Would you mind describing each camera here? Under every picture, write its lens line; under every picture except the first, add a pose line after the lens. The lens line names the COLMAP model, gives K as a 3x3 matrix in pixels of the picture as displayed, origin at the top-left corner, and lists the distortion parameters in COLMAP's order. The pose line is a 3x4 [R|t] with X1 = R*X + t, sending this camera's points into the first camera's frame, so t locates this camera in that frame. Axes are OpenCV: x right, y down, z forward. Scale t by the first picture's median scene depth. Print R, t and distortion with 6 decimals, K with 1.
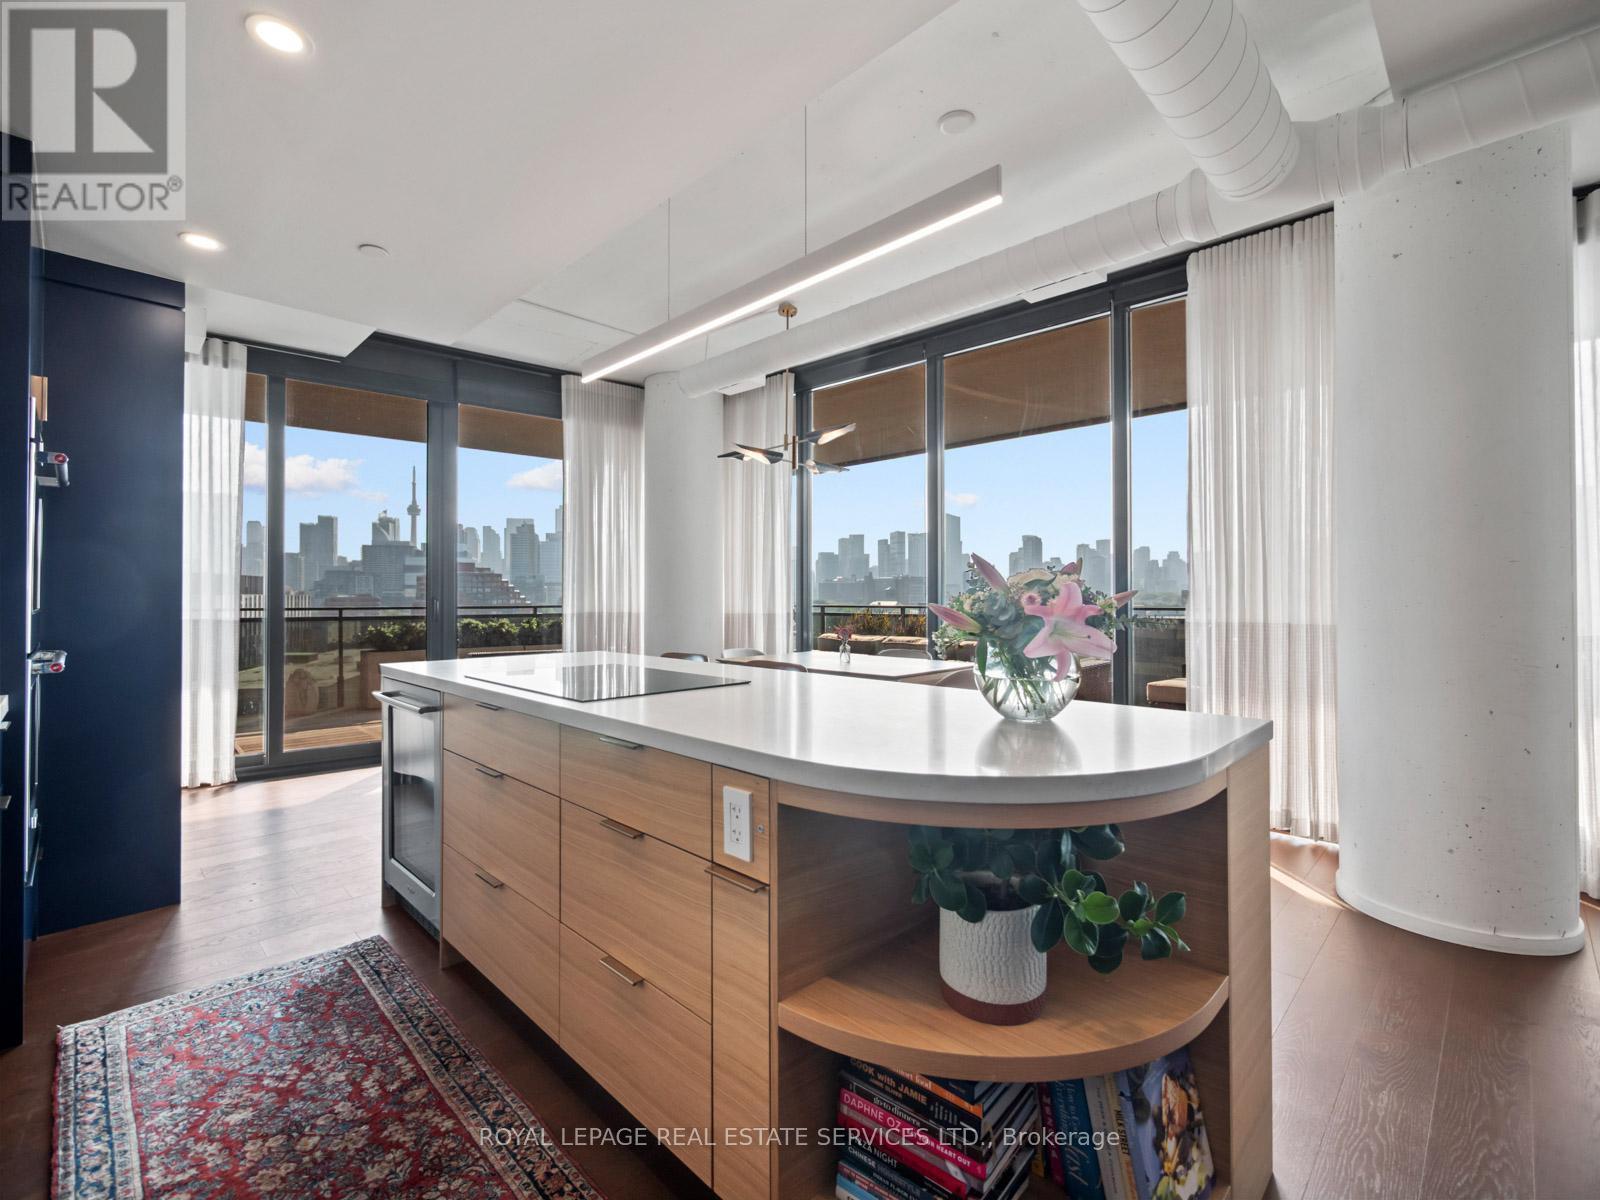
lens RADIAL K [[712.6, 0, 798.6], [0, 712.6, 592.6], [0, 0, 1]] dist [-0.001665, -0.000599]
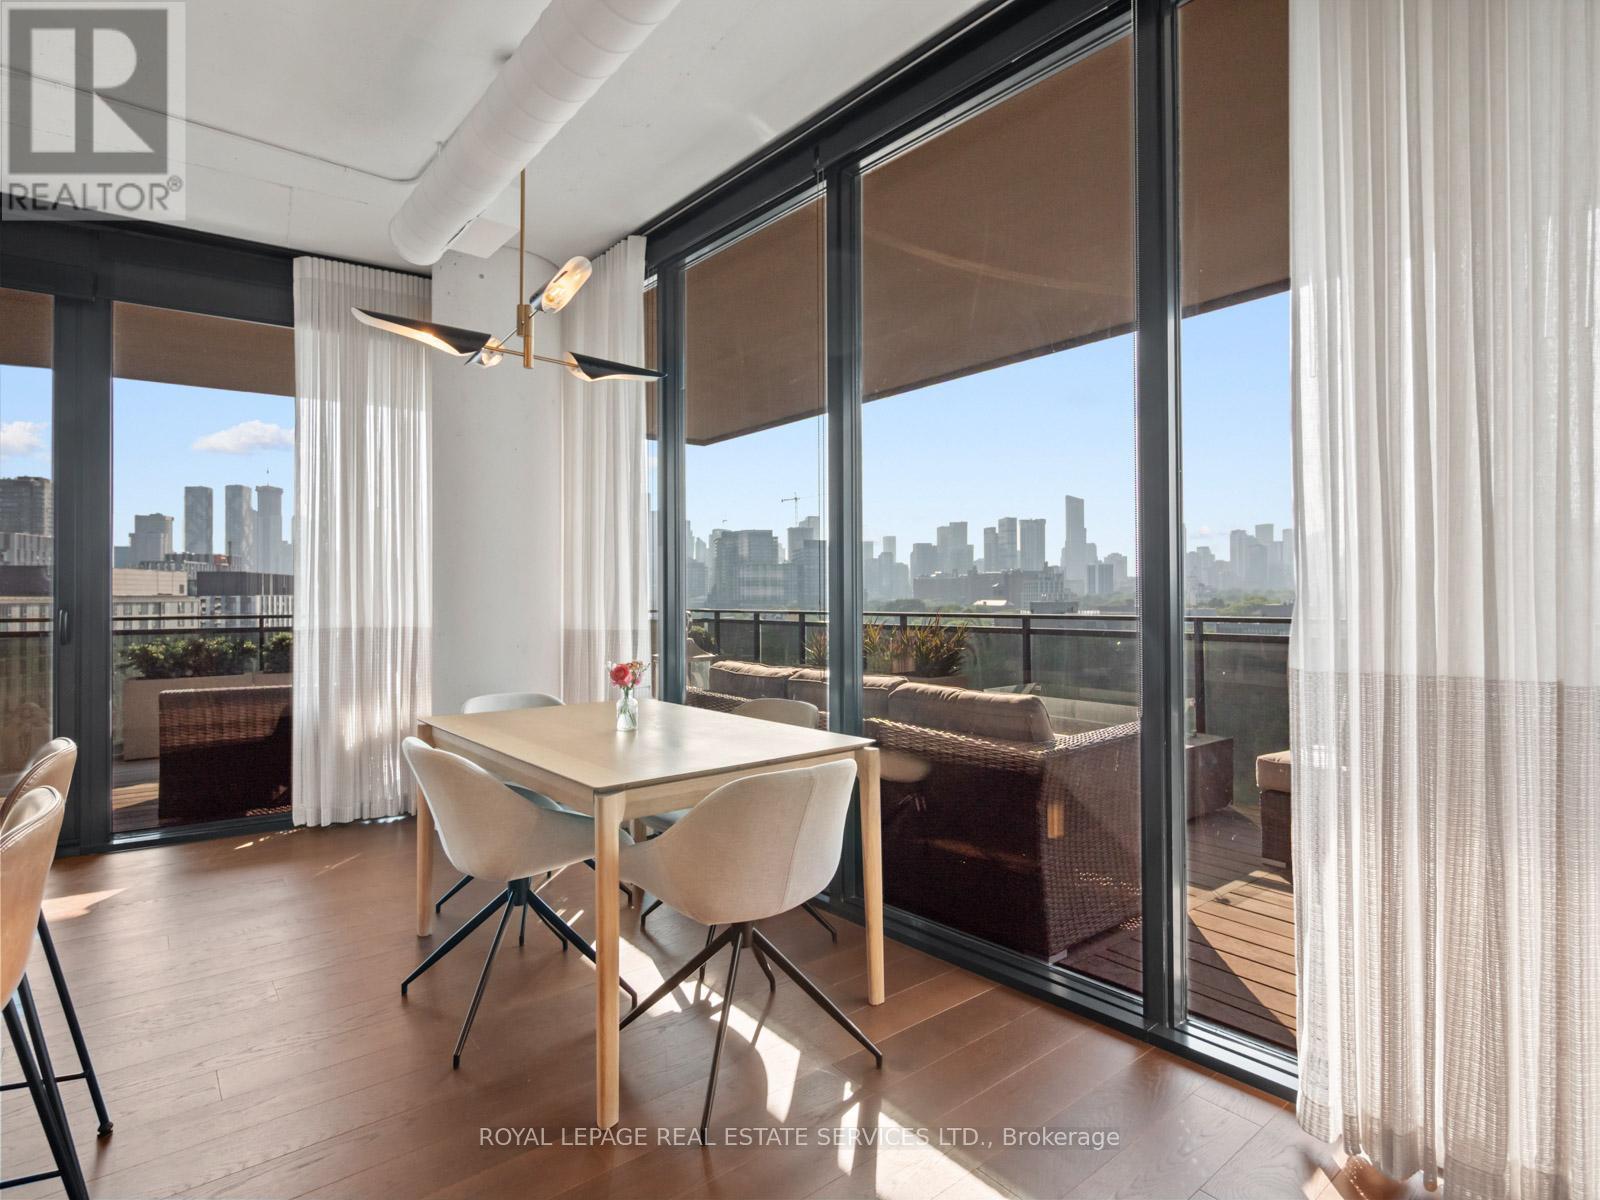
lens RADIAL K [[823.7, 0, 803.8], [0, 823.7, 591.0], [0, 0, 1]] dist [0.000879, 0.000049]
pose [[0.994293, -0.004153, -0.106606, 0.201367], [0.004179, 0.999991, 0.000021, -0.004327], [0.106605, -0.000466, 0.994301, 0.312007]]
